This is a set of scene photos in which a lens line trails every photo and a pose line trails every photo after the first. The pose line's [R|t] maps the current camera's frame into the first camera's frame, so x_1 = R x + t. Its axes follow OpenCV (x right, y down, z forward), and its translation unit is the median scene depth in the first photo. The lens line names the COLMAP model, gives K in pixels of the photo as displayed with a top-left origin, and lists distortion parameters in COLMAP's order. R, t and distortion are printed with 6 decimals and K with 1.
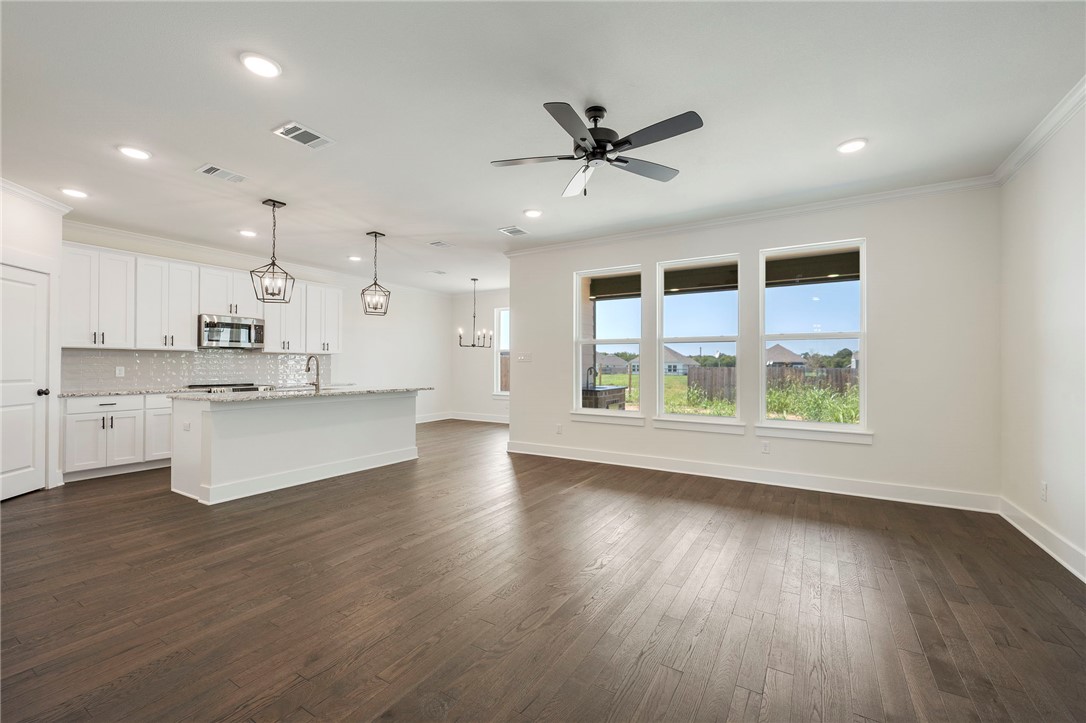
lens RADIAL K [[438.0, 0, 528.5], [0, 438.0, 368.0], [0, 0, 1]] dist [-0.000554, -0.000155]
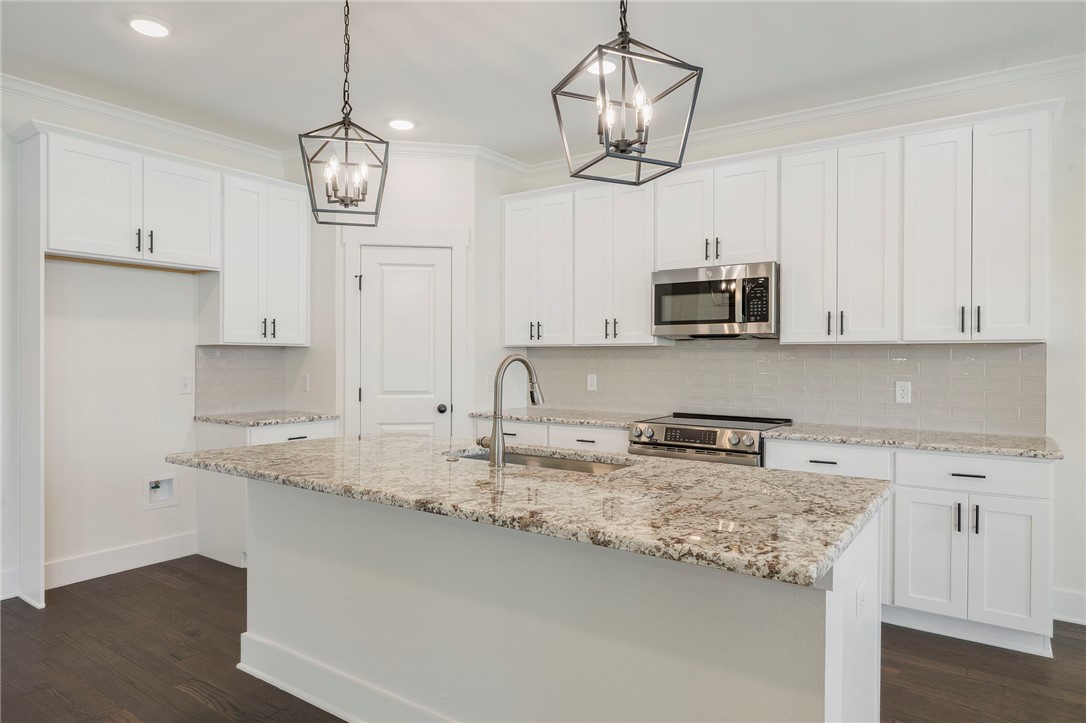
lens RADIAL K [[655.7, 0, 564.5], [0, 655.7, 364.2], [0, 0, 1]] dist [-0.020278, -0.001734]
pose [[-0.023285, 0.005991, -0.999711, -0.004081], [-0.010304, 0.999927, 0.006232, -0.023295], [0.999676, 0.010446, -0.023222, 0.984990]]
